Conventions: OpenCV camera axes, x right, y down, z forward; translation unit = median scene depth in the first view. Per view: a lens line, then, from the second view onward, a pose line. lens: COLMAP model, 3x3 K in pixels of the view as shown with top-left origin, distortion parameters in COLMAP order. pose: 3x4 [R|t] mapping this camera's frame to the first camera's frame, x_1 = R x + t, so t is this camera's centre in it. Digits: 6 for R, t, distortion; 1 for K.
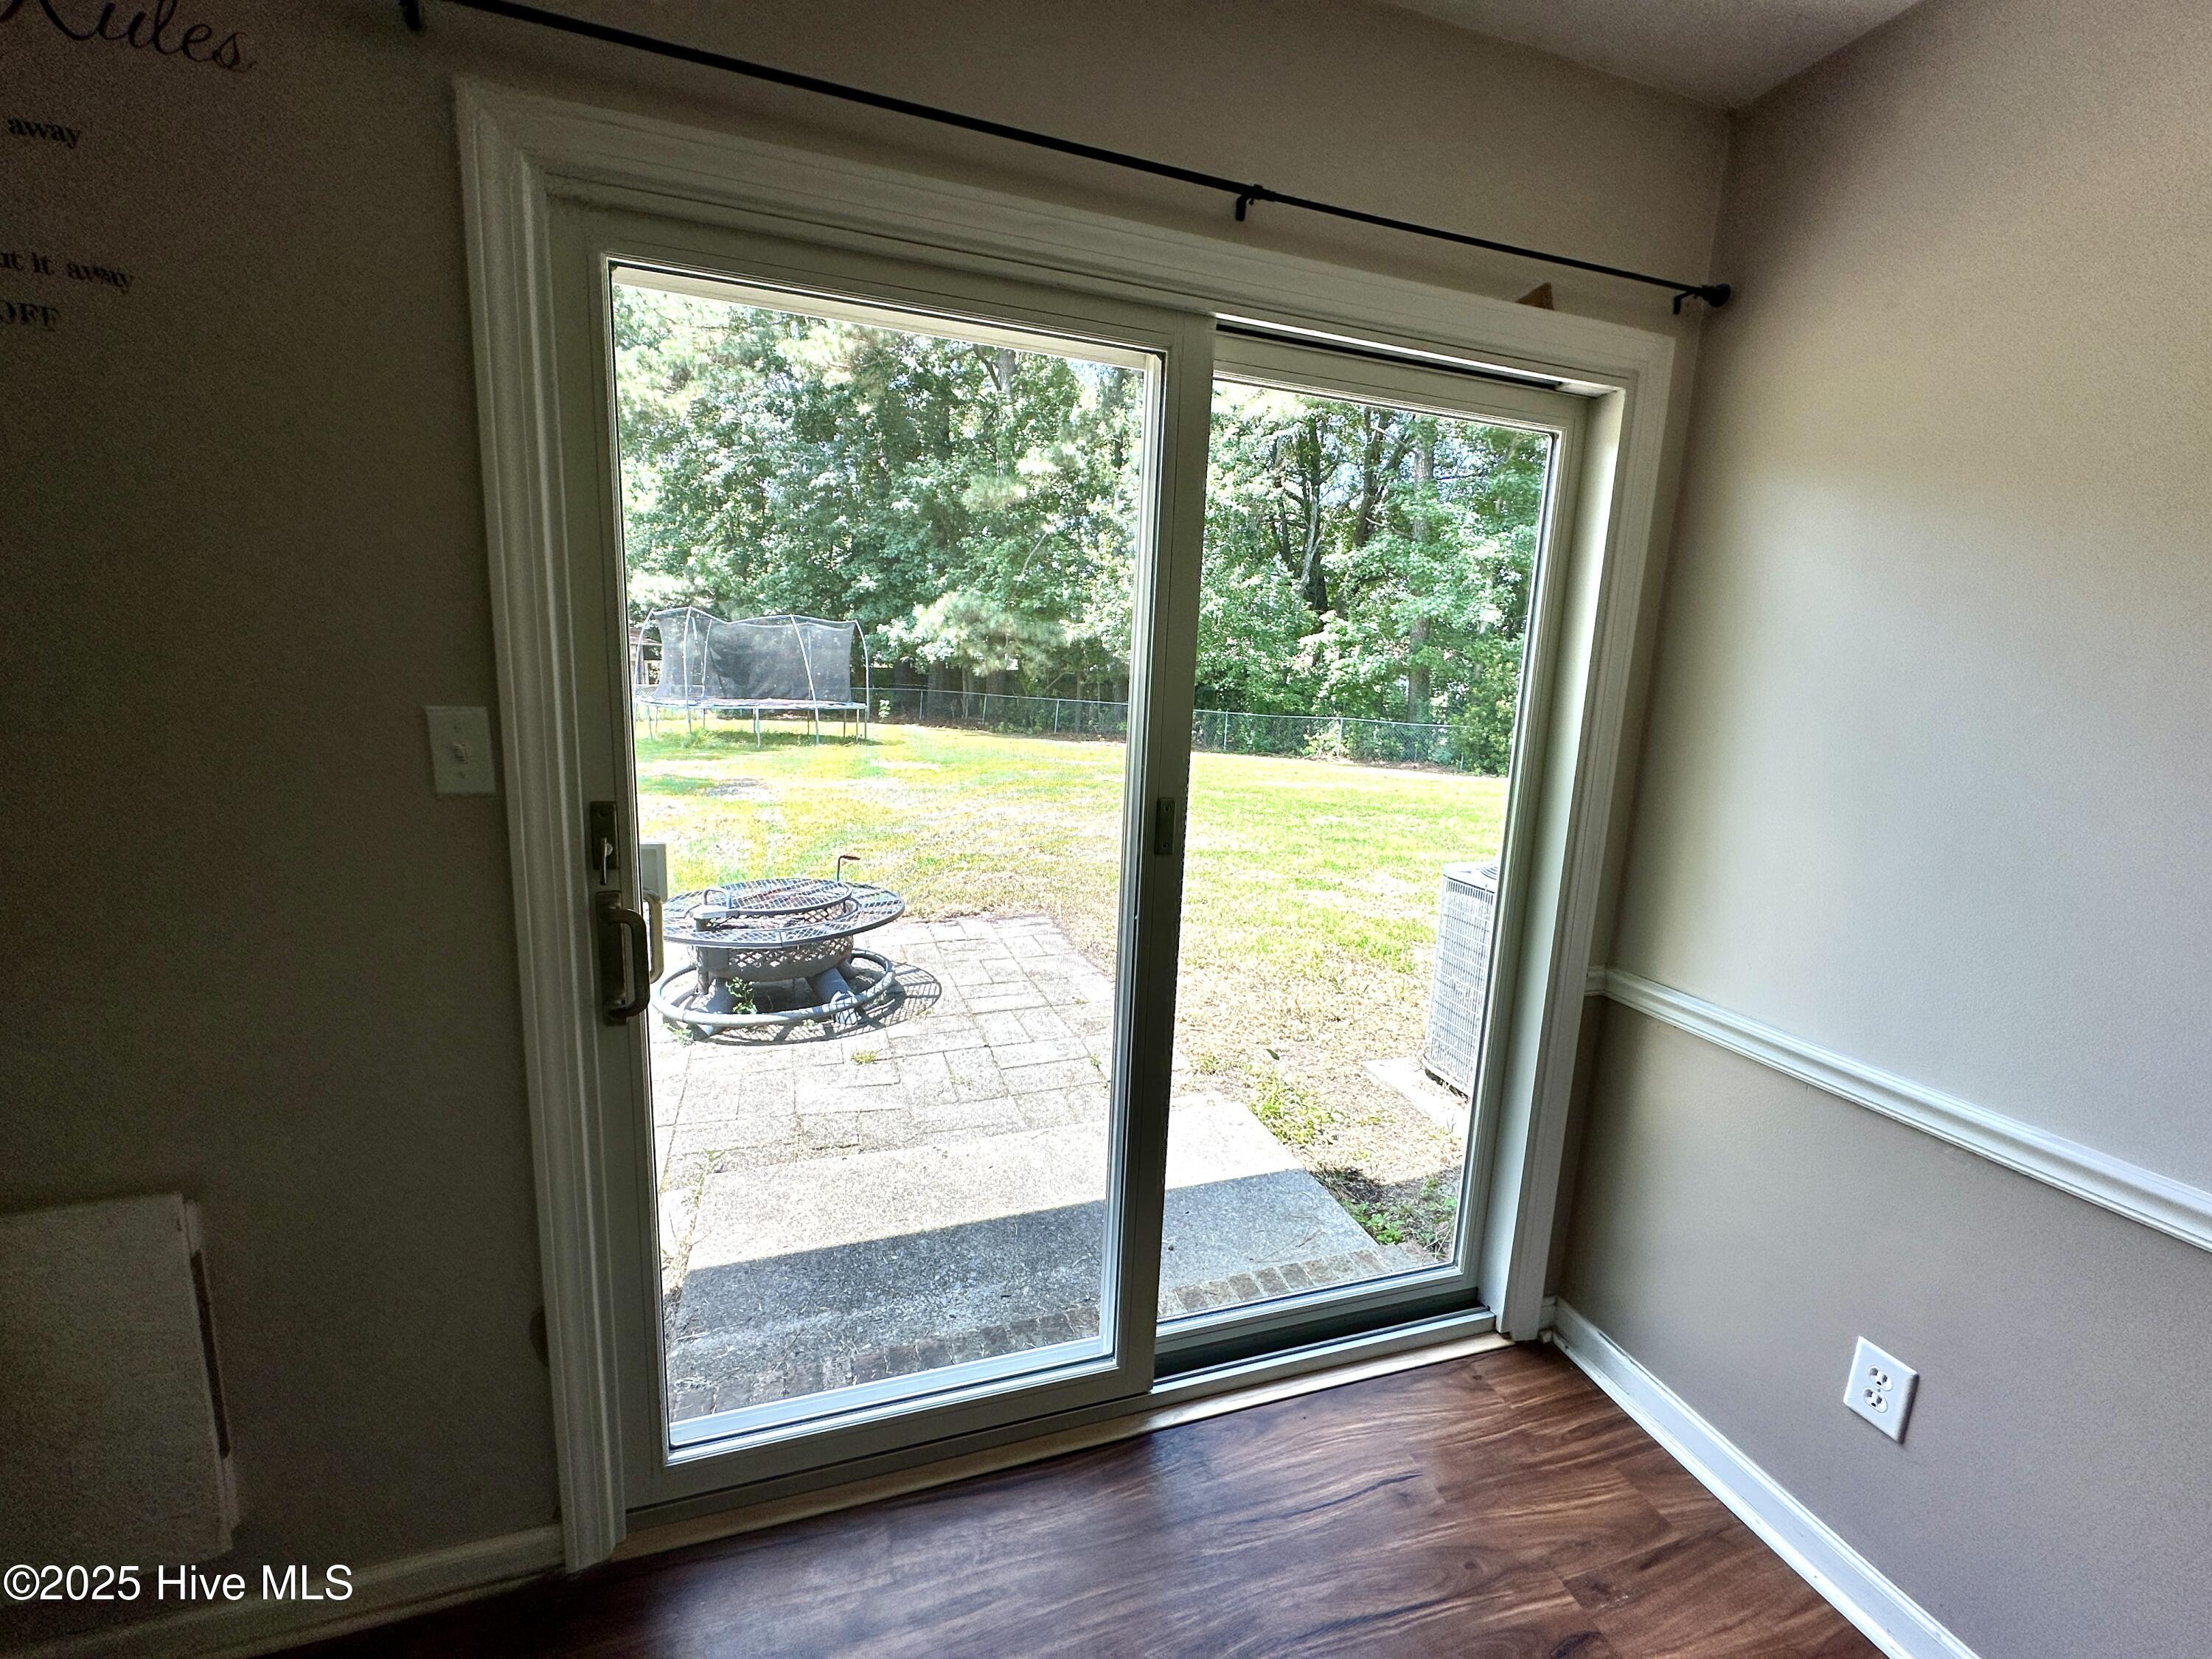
lens RADIAL K [[886.6, 0, 1109.0], [0, 886.6, 832.4], [0, 0, 1]] dist [0.004500, 0.000765]
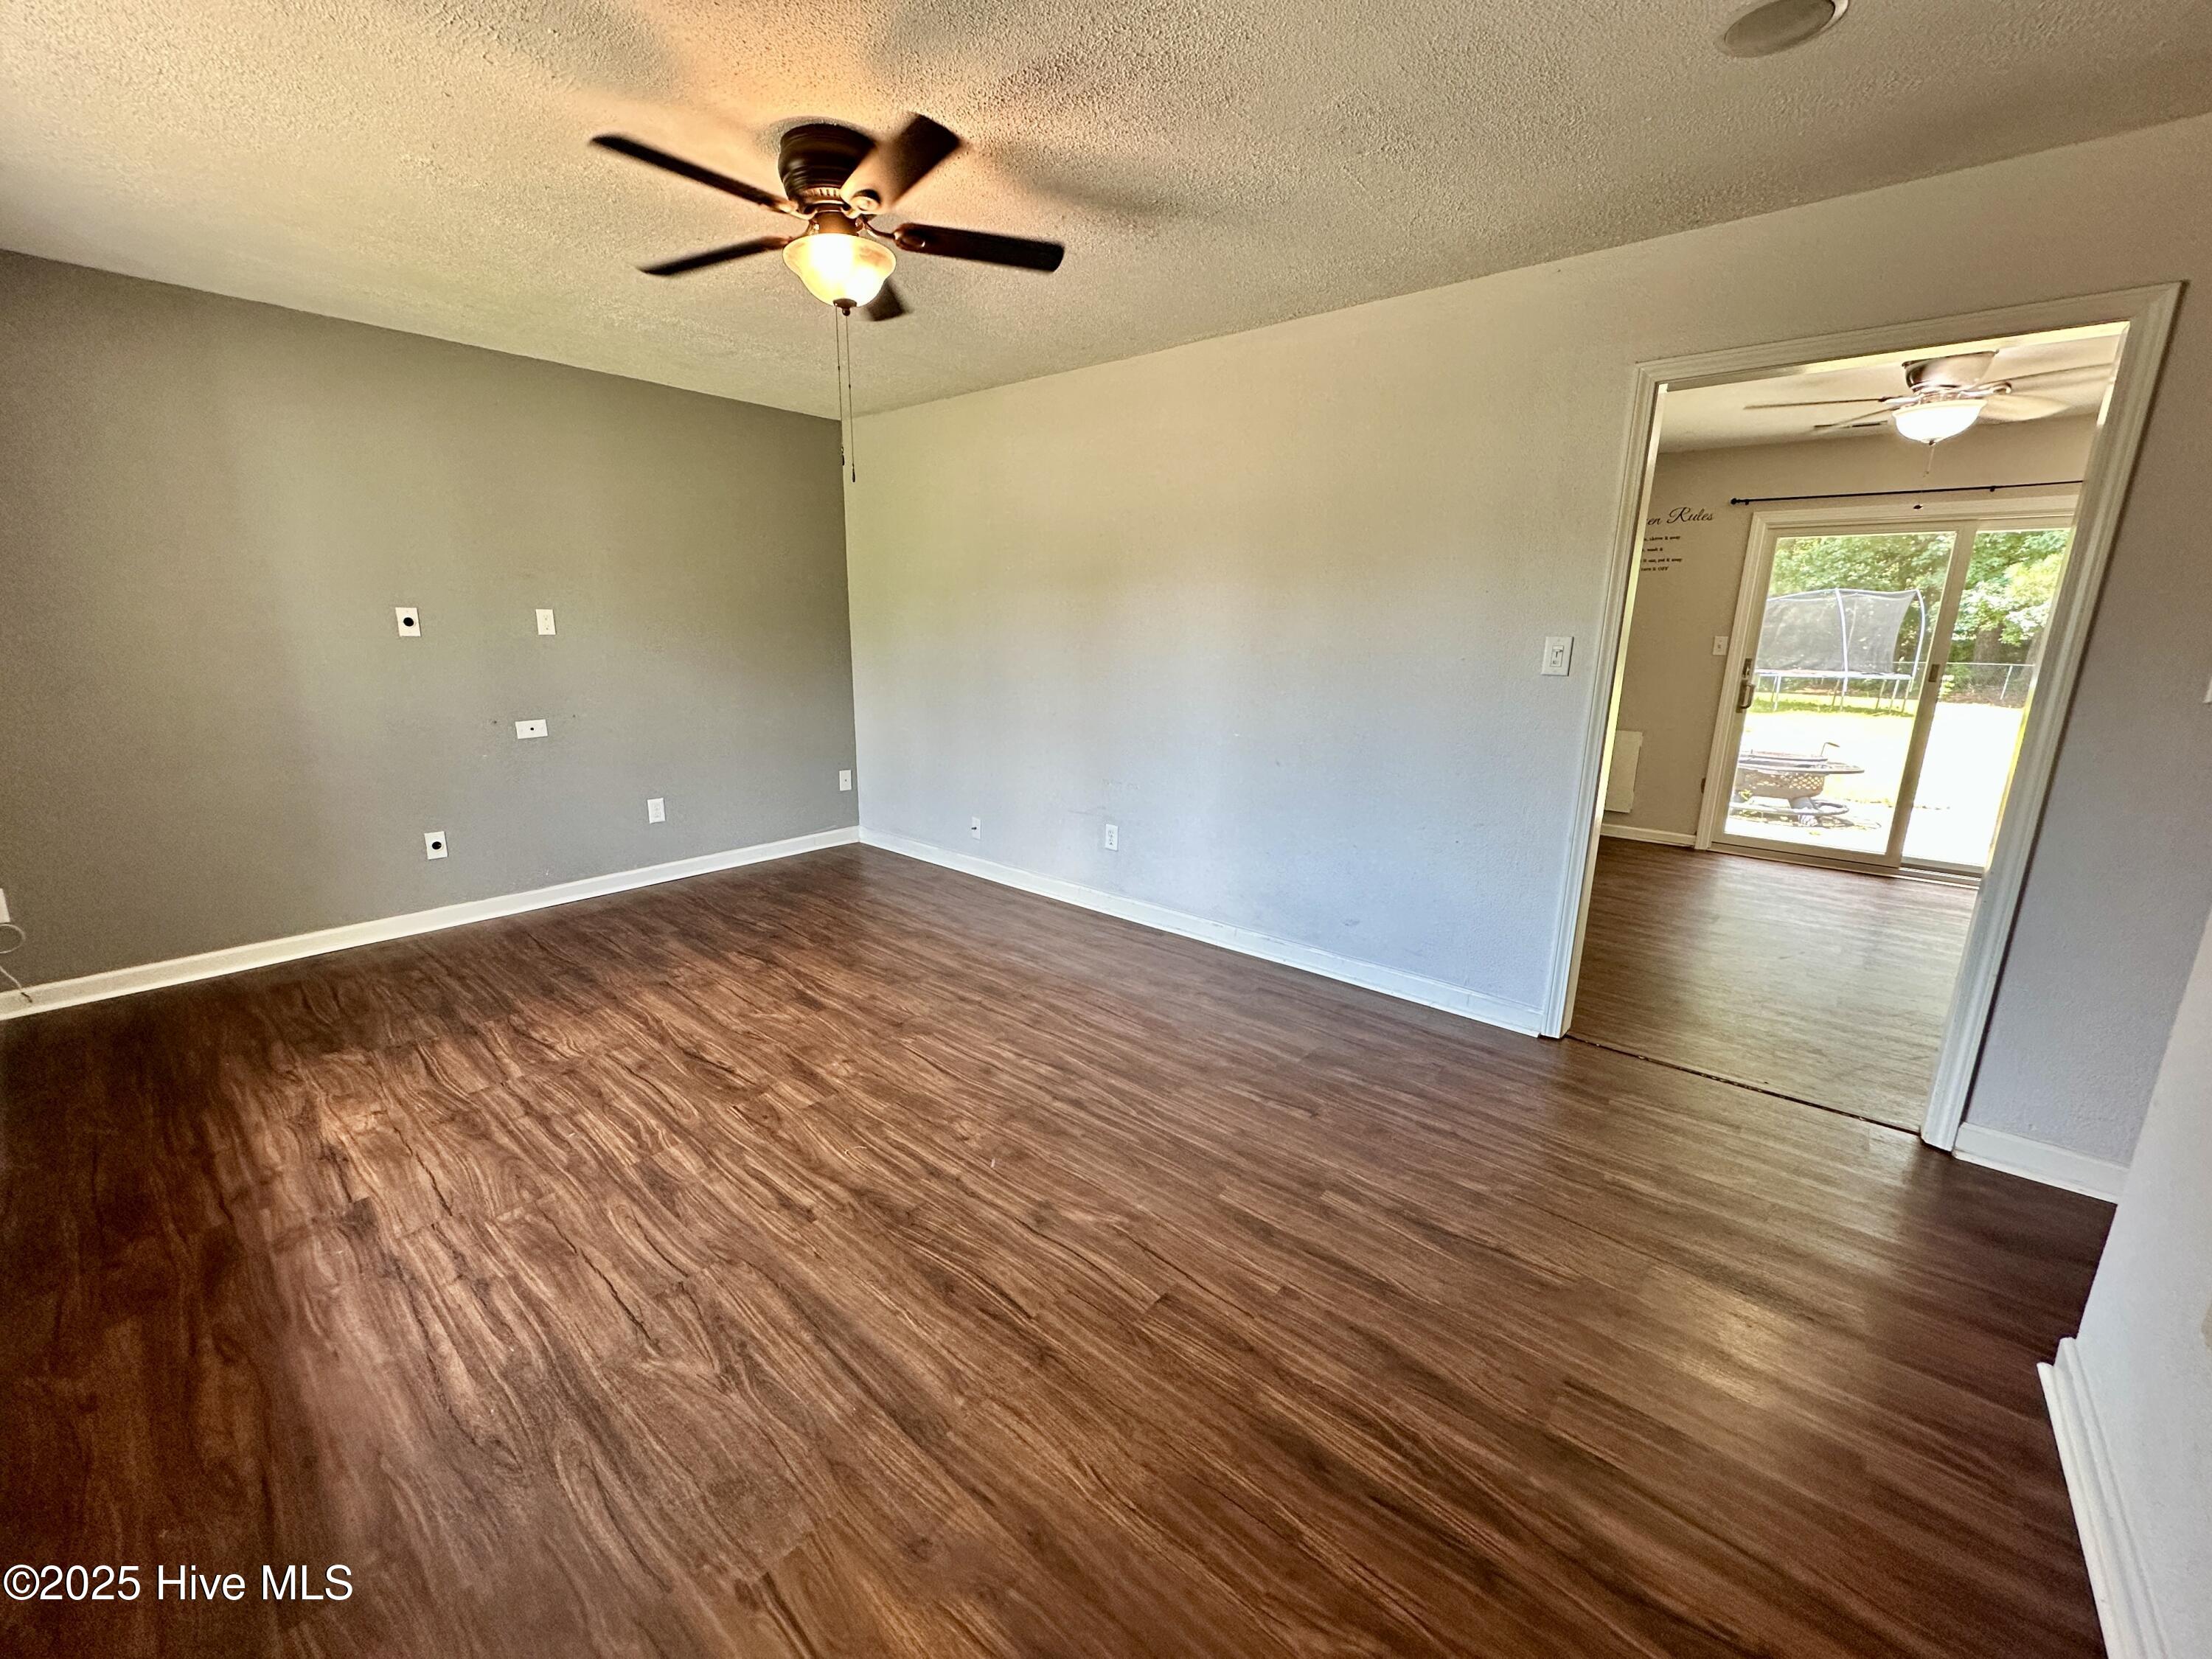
lens RADIAL K [[886.6, 0, 1096.8], [0, 886.6, 832.2], [0, 0, 1]] dist [0.004500, 0.000765]
pose [[0.525066, 0.165122, -0.834890, 0.119721], [-0.145630, 0.983961, 0.103017, 0.064414], [0.838509, 0.067495, 0.540691, -0.311611]]
